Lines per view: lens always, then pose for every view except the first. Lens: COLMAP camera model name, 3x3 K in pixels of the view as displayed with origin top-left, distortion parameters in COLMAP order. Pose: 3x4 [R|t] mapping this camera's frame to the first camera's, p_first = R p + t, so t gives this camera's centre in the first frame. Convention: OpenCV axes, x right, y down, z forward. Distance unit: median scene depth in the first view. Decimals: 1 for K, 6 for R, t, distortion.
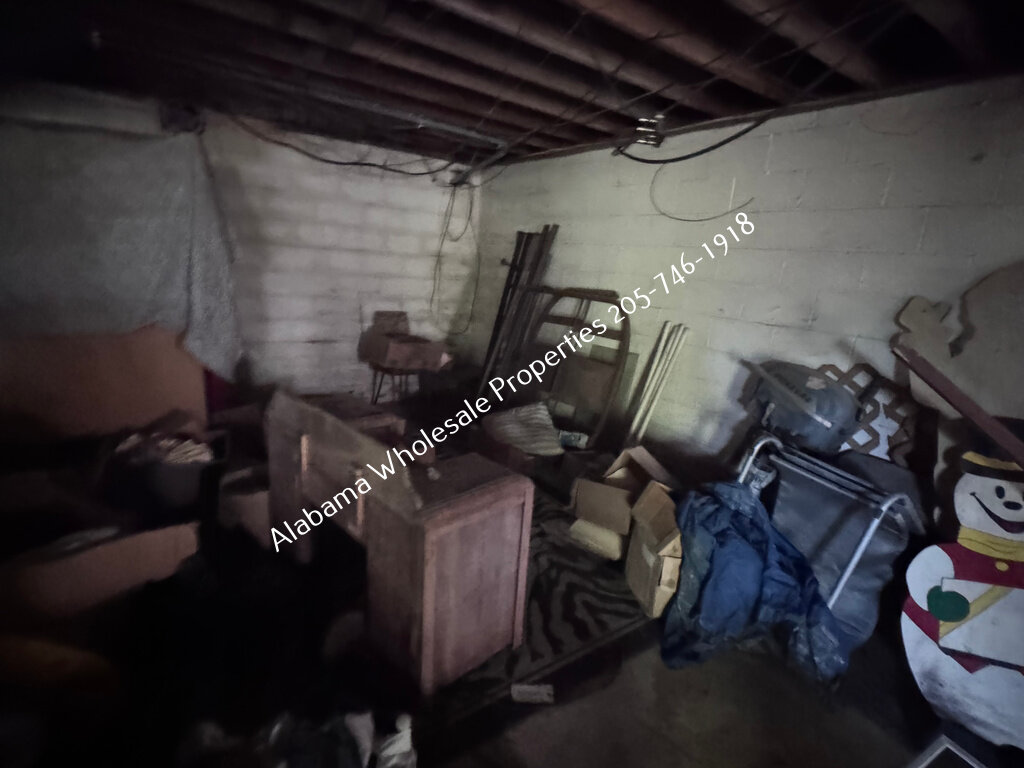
lens RADIAL K [[519.9, 0, 513.2], [0, 519.9, 389.4], [0, 0, 1]] dist [-0.001521, -0.000610]
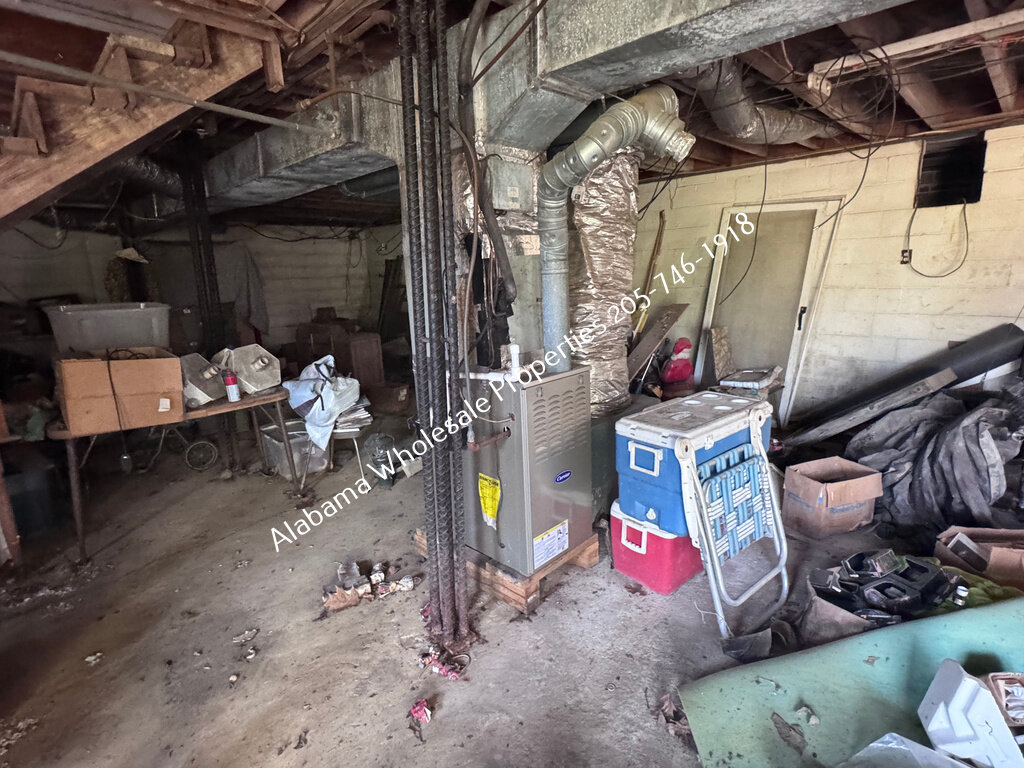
lens RADIAL K [[519.9, 0, 516.7], [0, 519.9, 384.9], [0, 0, 1]] dist [-0.001521, -0.000610]
pose [[0.981029, -0.139901, 0.134203, 0.159452], [0.143630, 0.989459, -0.018465, 0.269217], [-0.130205, 0.037391, 0.990782, -0.980297]]
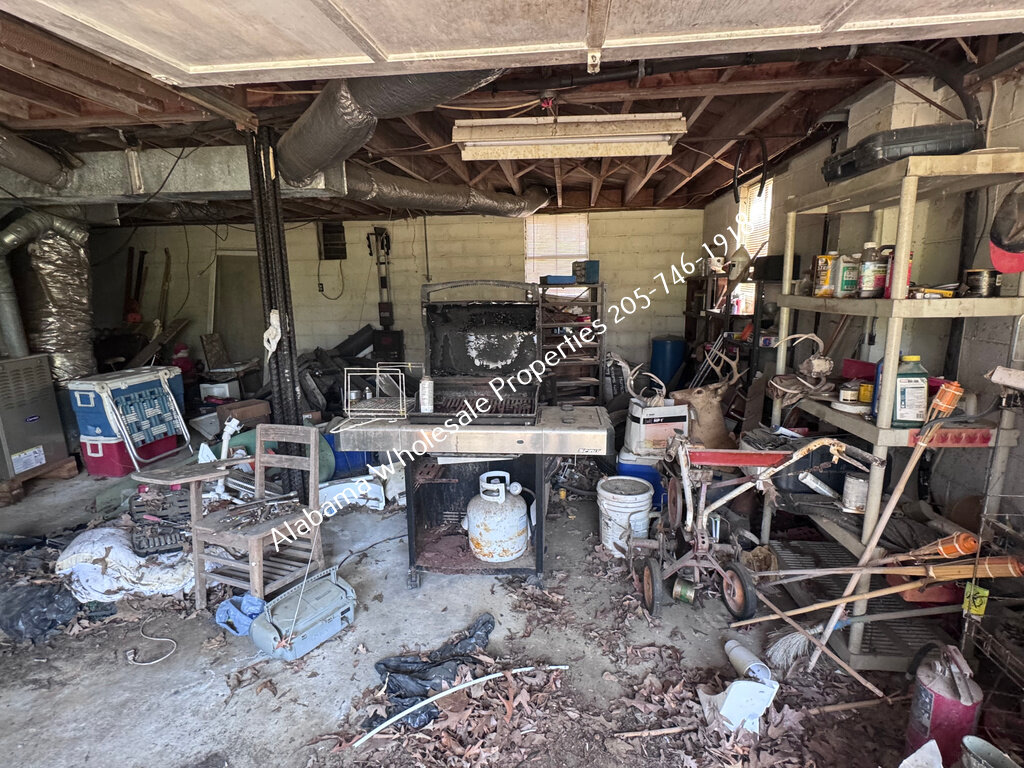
lens RADIAL K [[519.9, 0, 516.2], [0, 519.9, 386.6], [0, 0, 1]] dist [-0.001521, -0.000610]
pose [[0.655798, -0.234165, 0.717702, 0.178315], [0.247694, 0.964792, 0.088453, 0.410658], [-0.713145, 0.119763, 0.690710, -1.586740]]
